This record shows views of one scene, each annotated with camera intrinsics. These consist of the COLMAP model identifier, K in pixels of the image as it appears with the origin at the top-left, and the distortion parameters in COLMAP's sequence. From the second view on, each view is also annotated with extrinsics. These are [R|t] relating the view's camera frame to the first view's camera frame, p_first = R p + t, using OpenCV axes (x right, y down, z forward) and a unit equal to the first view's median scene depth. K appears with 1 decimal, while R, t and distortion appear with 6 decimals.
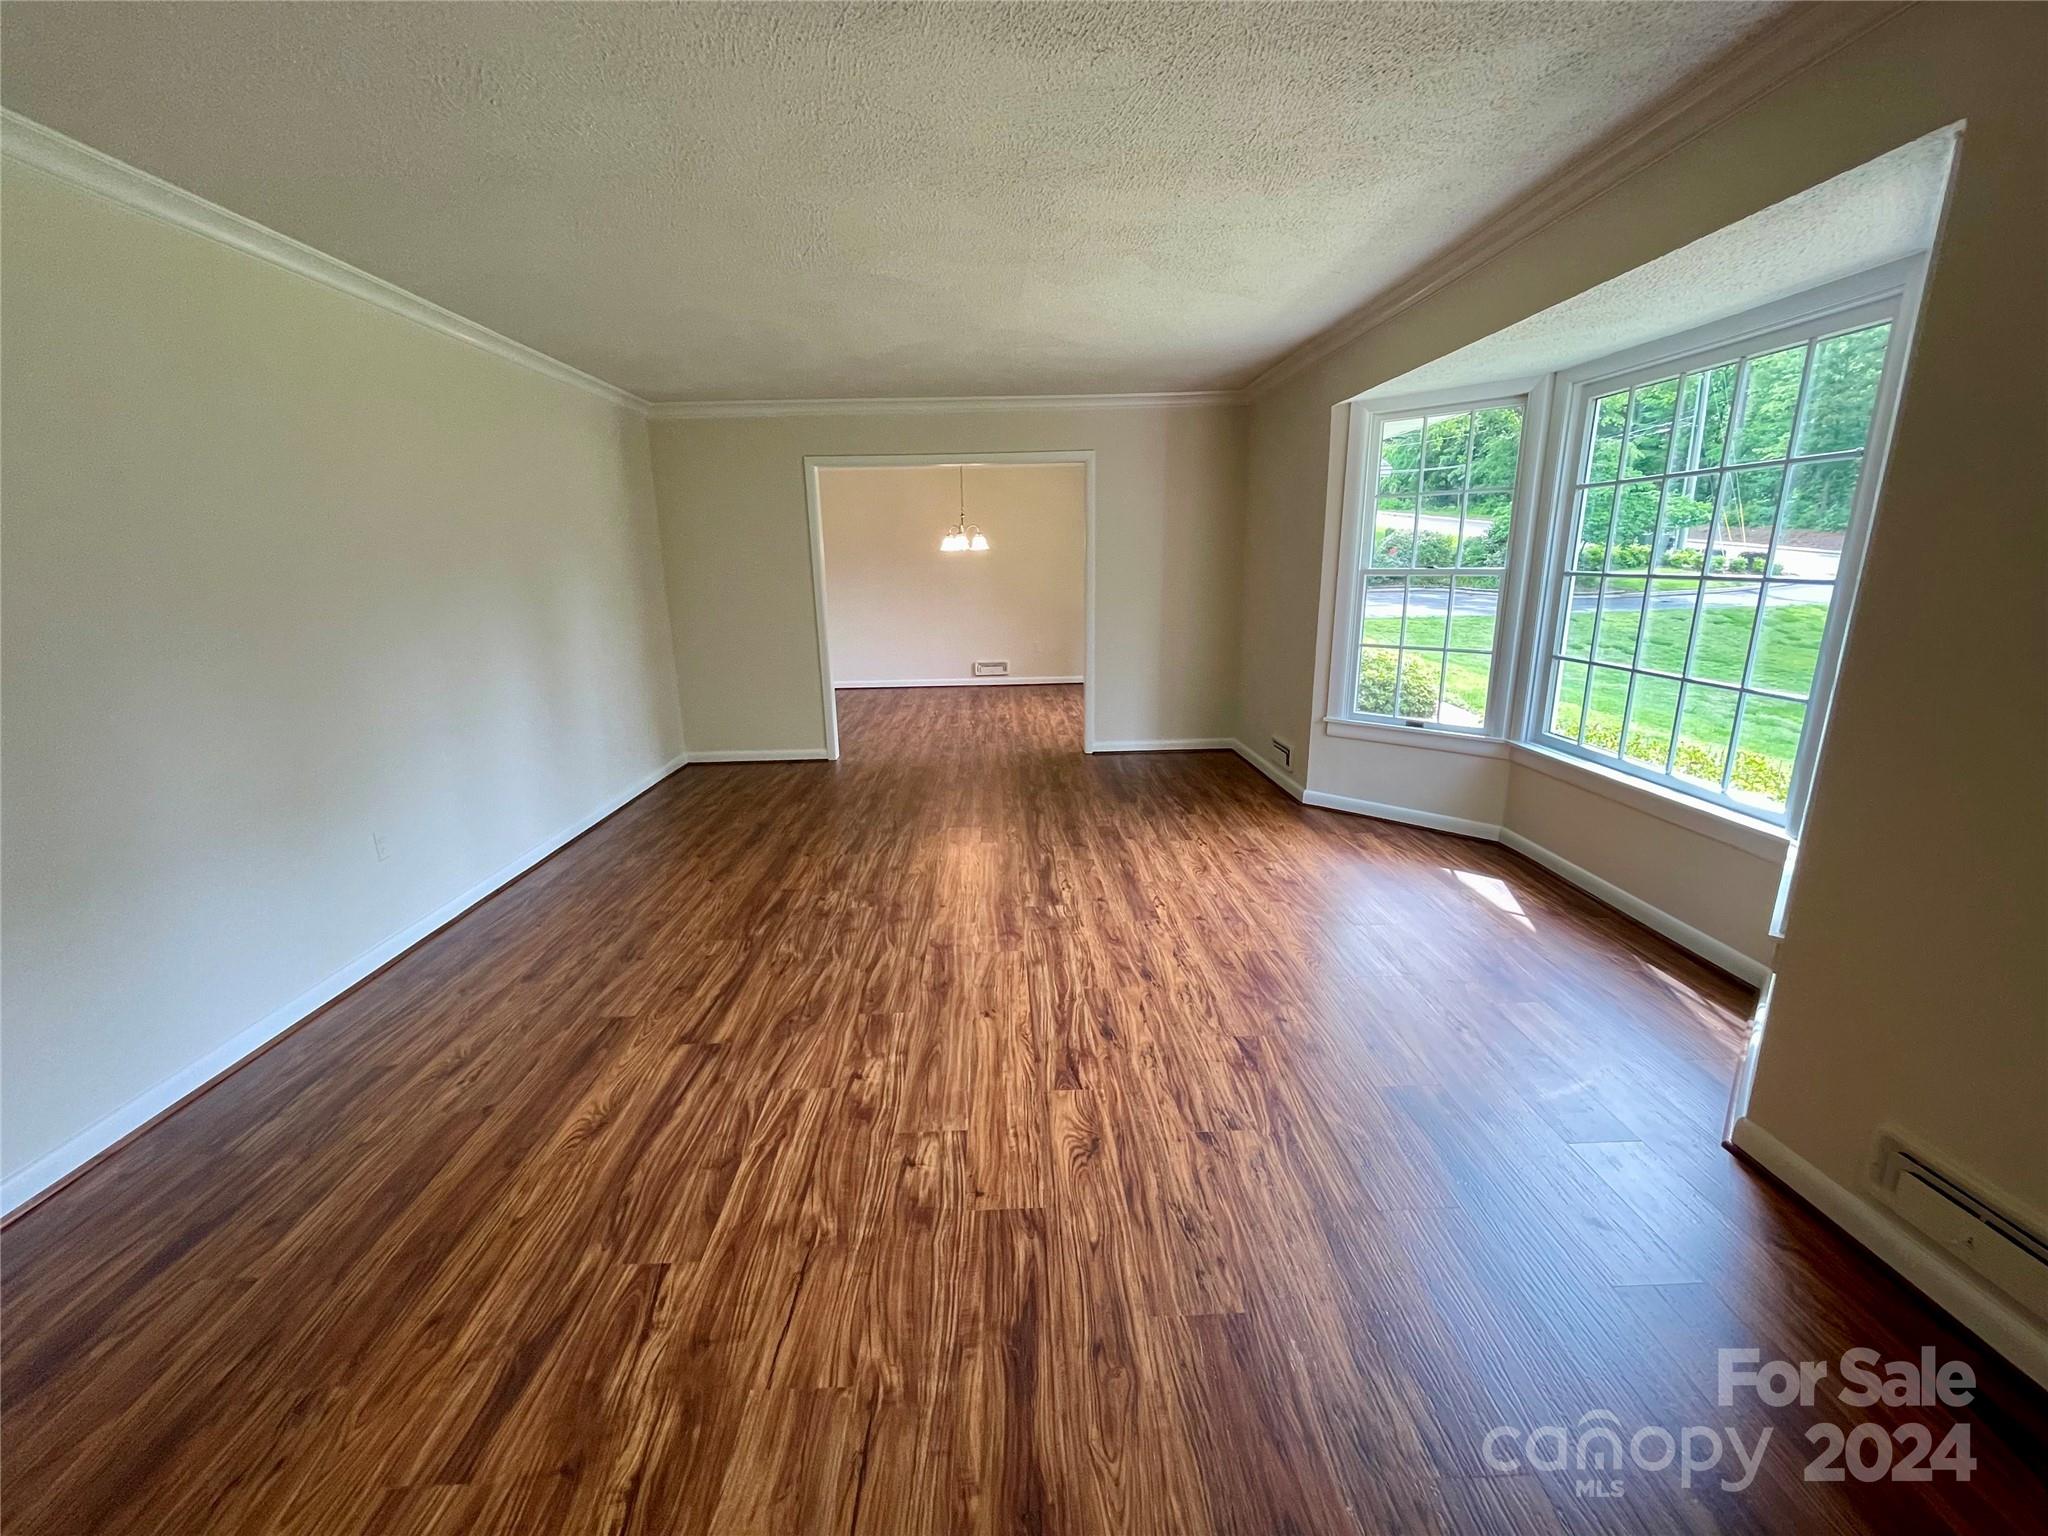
lens RADIAL K [[831.1, 0, 1023.6], [0, 831.1, 765.5], [0, 0, 1]] dist [-0.000596, 0.001659]
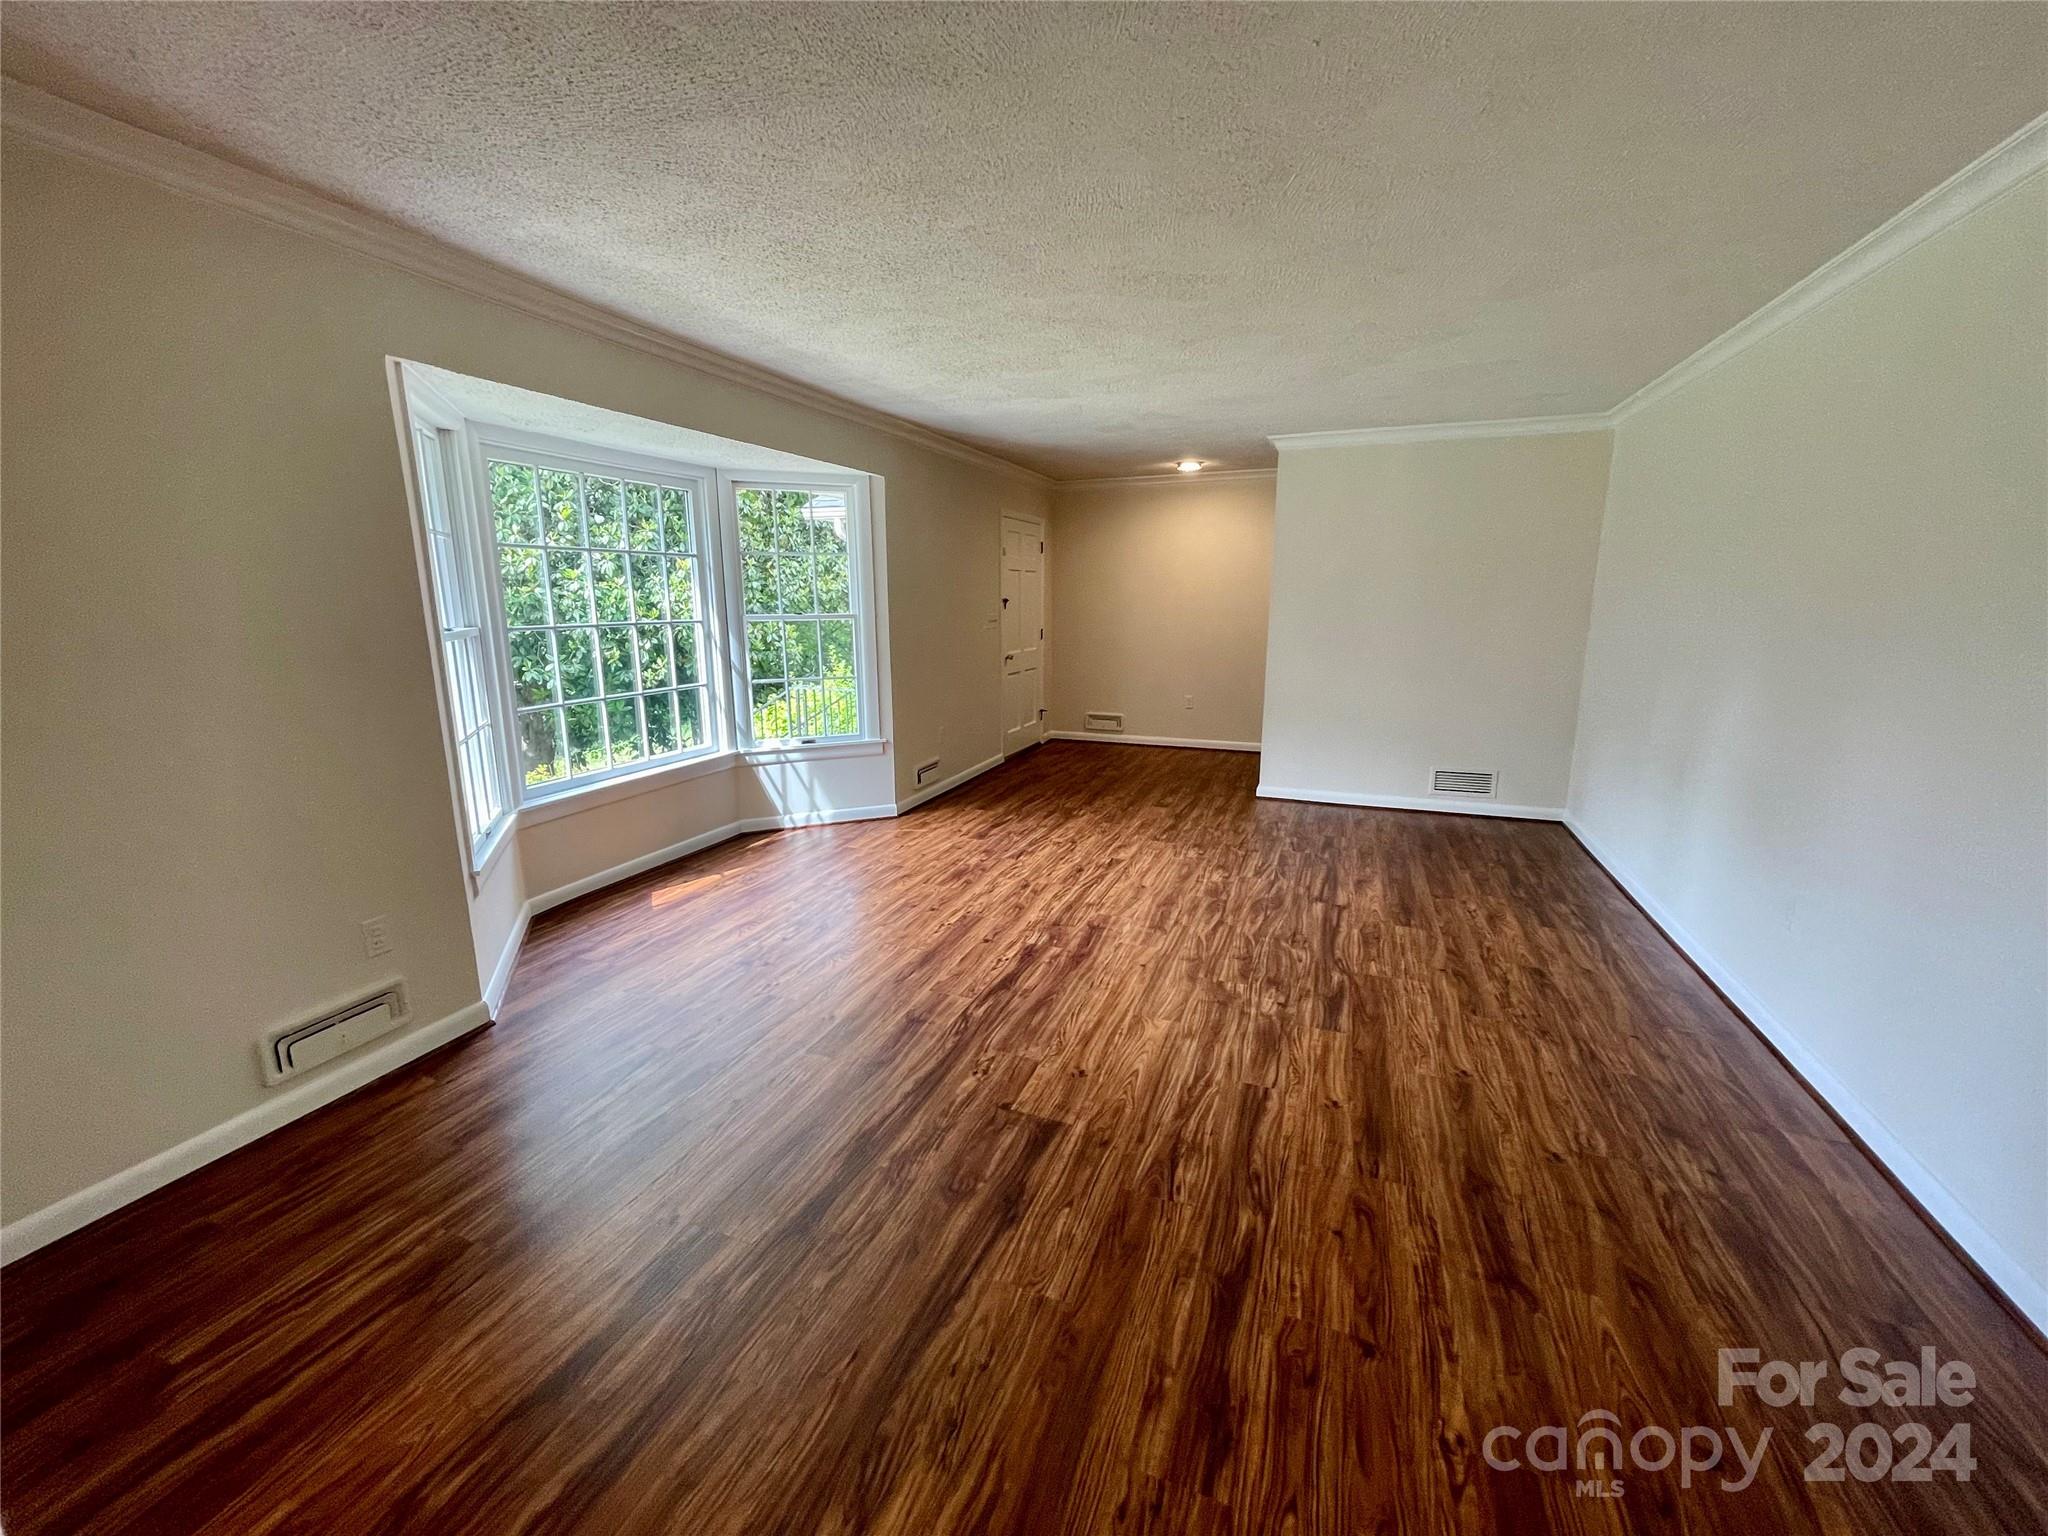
lens RADIAL K [[831.1, 0, 1023.3], [0, 831.1, 766.4], [0, 0, 1]] dist [-0.000596, 0.001659]
pose [[-0.923005, -0.057252, 0.380506, -0.370549], [0.114388, 0.903339, 0.413394, -0.511592], [-0.367393, 0.425090, -0.827237, 2.024403]]
